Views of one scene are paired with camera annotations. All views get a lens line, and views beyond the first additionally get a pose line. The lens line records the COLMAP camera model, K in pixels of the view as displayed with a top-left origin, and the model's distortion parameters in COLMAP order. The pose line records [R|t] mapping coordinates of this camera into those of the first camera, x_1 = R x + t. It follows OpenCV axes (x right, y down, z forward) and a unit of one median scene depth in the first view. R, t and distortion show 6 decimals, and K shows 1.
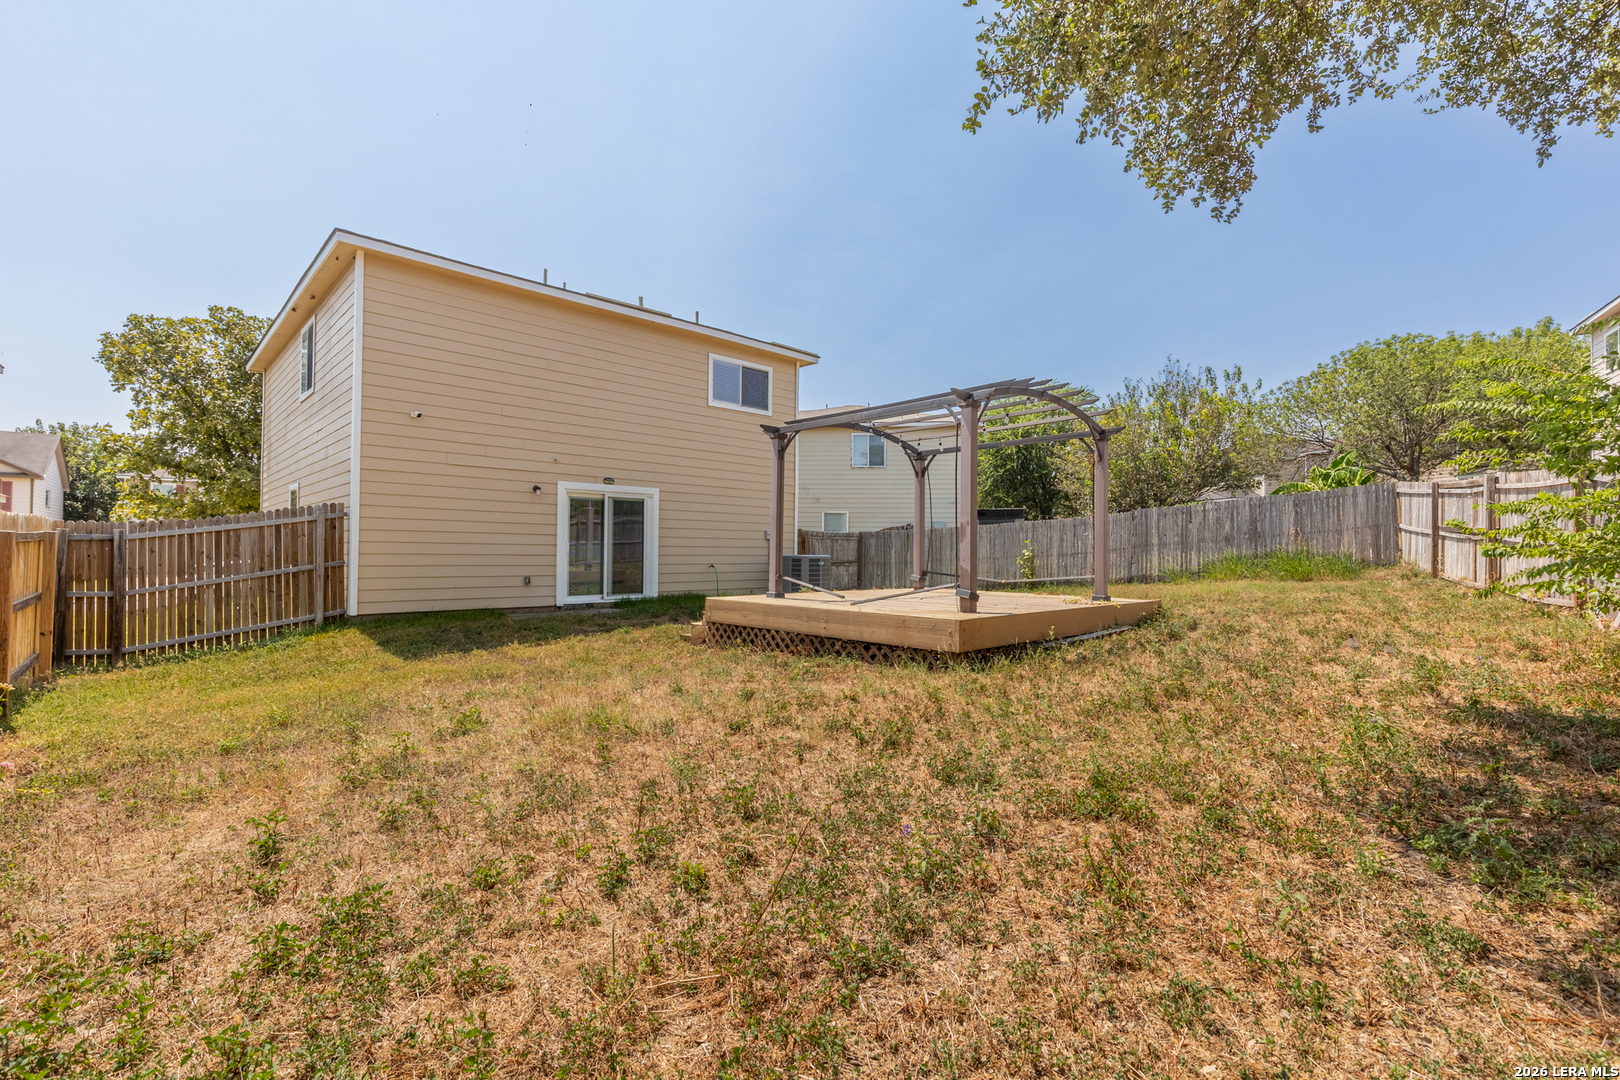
lens RADIAL K [[734.5, 0, 812.1], [0, 734.5, 538.1], [0, 0, 1]] dist [0.011312, -0.000407]
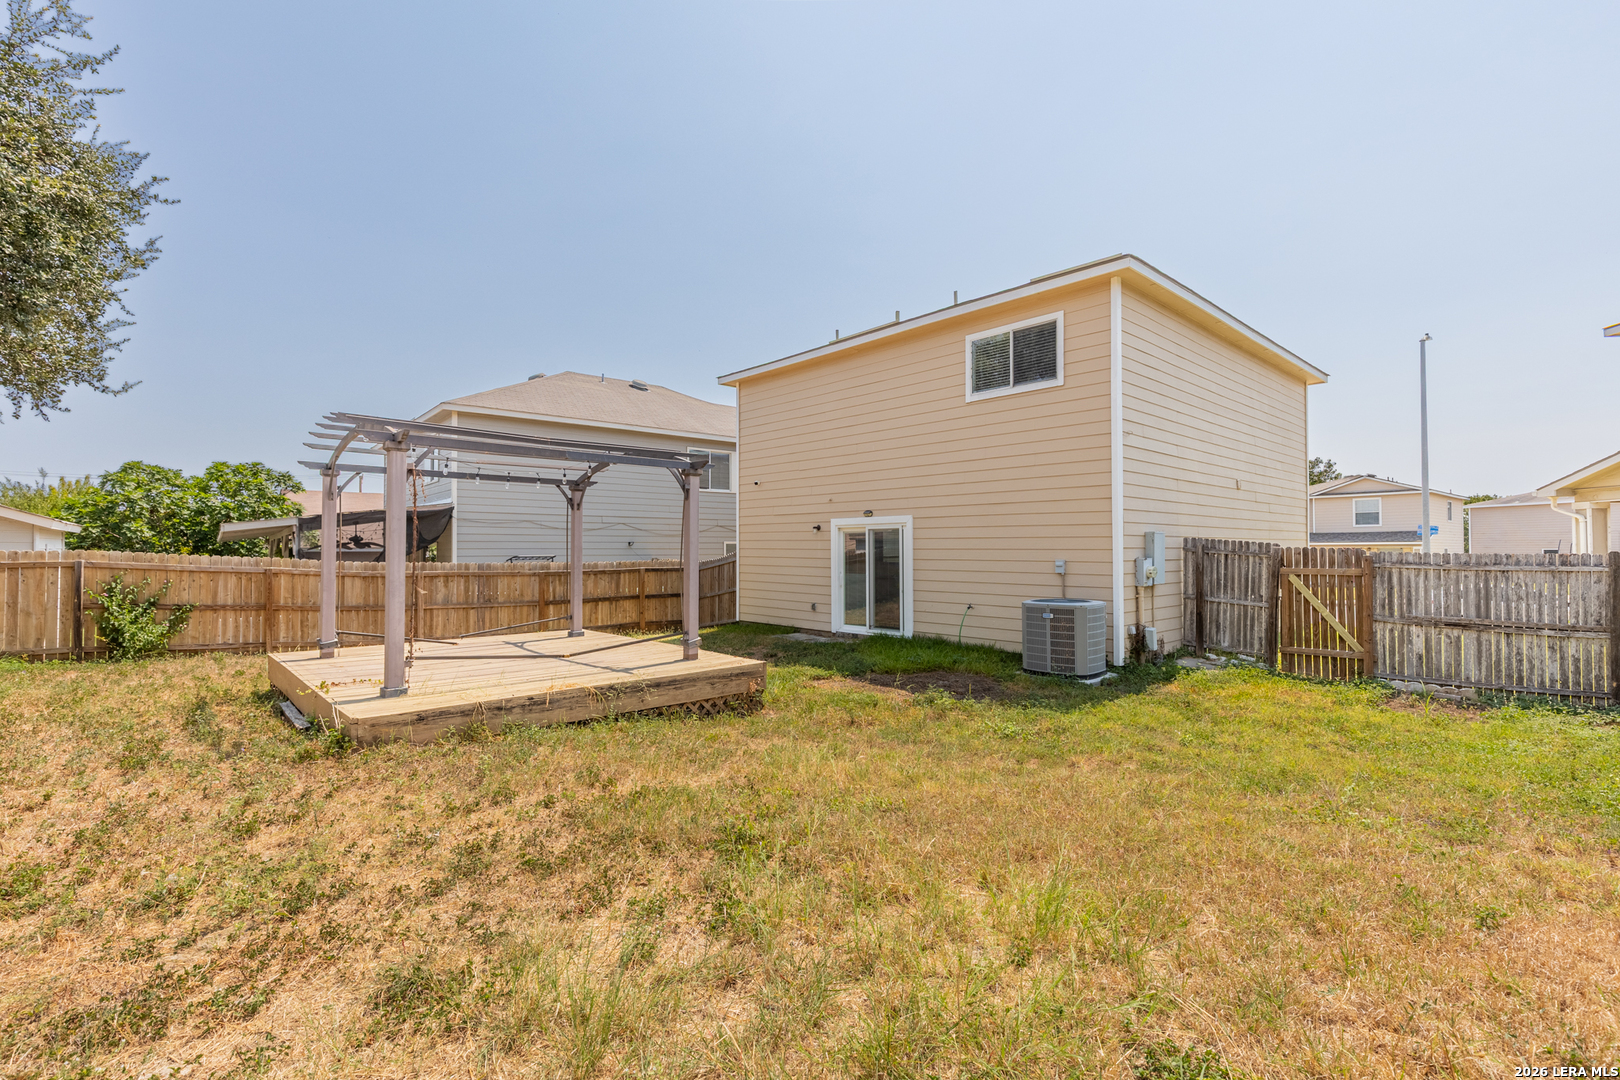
lens RADIAL K [[734.5, 0, 812.1], [0, 734.5, 538.1], [0, 0, 1]] dist [0.011312, -0.000407]
pose [[-0.024043, -0.030208, -0.999254, 0.651788], [0.012149, 0.999461, -0.030506, -0.013409], [0.999637, -0.012874, -0.023663, 0.858934]]
